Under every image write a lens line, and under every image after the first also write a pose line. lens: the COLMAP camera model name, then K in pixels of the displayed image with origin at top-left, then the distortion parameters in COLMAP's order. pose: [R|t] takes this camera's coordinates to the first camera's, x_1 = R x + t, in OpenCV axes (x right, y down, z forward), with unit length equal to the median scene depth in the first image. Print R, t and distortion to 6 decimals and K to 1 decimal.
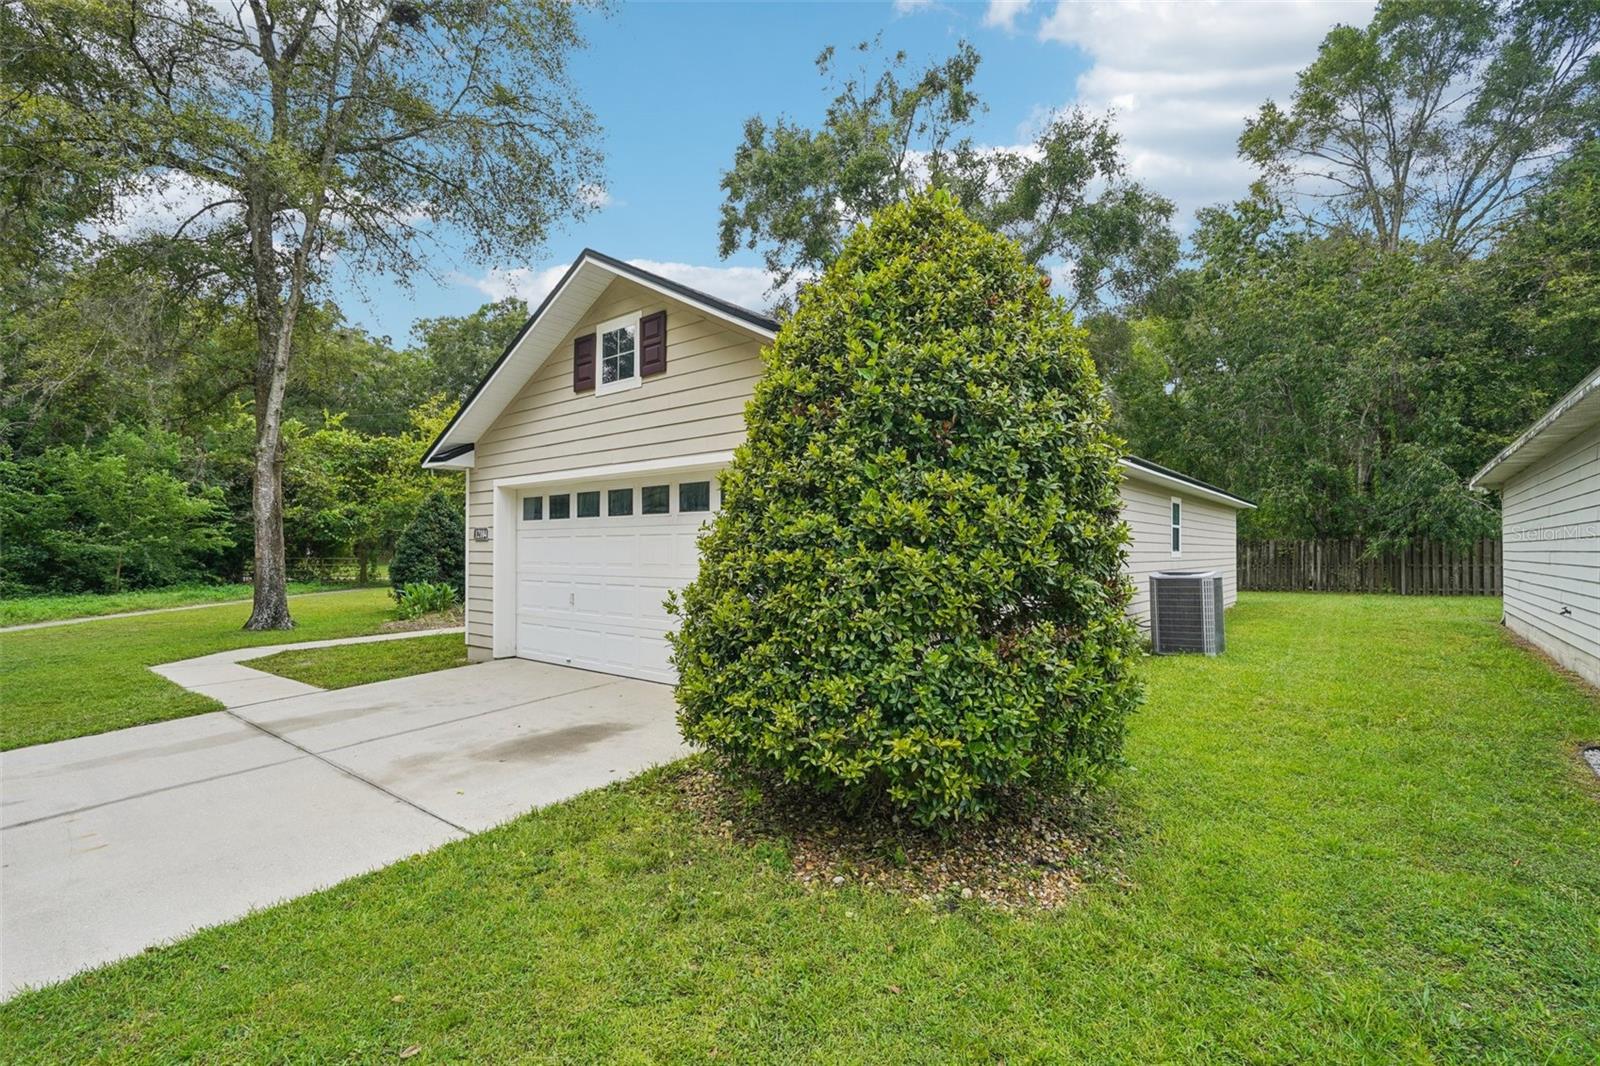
lens RADIAL K [[732.1, 0, 800.2], [0, 732.1, 538.6], [0, 0, 1]] dist [-0.002602, 0.000387]
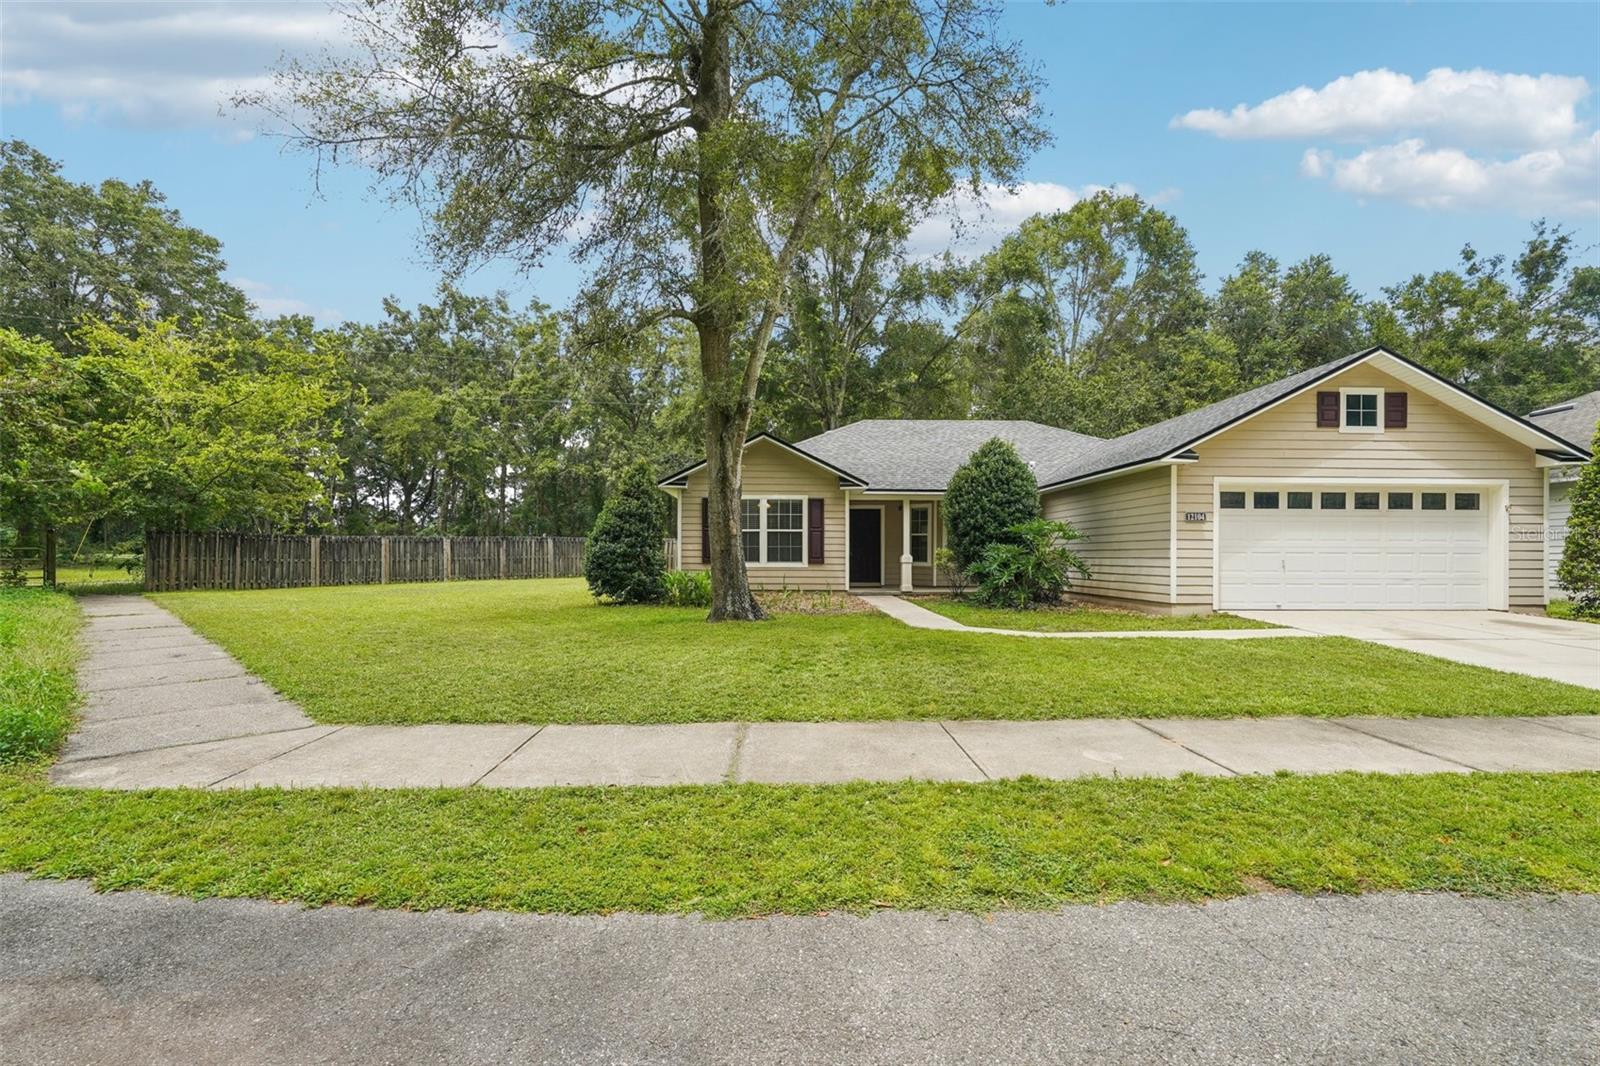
lens RADIAL K [[732.1, 0, 787.7], [0, 732.1, 539.4], [0, 0, 1]] dist [-0.002602, 0.000387]
pose [[0.756936, 0.018684, 0.653222, -2.227124], [-0.015029, 0.999825, -0.011183, 0.068860], [-0.653316, -0.001353, 0.757084, 0.604241]]
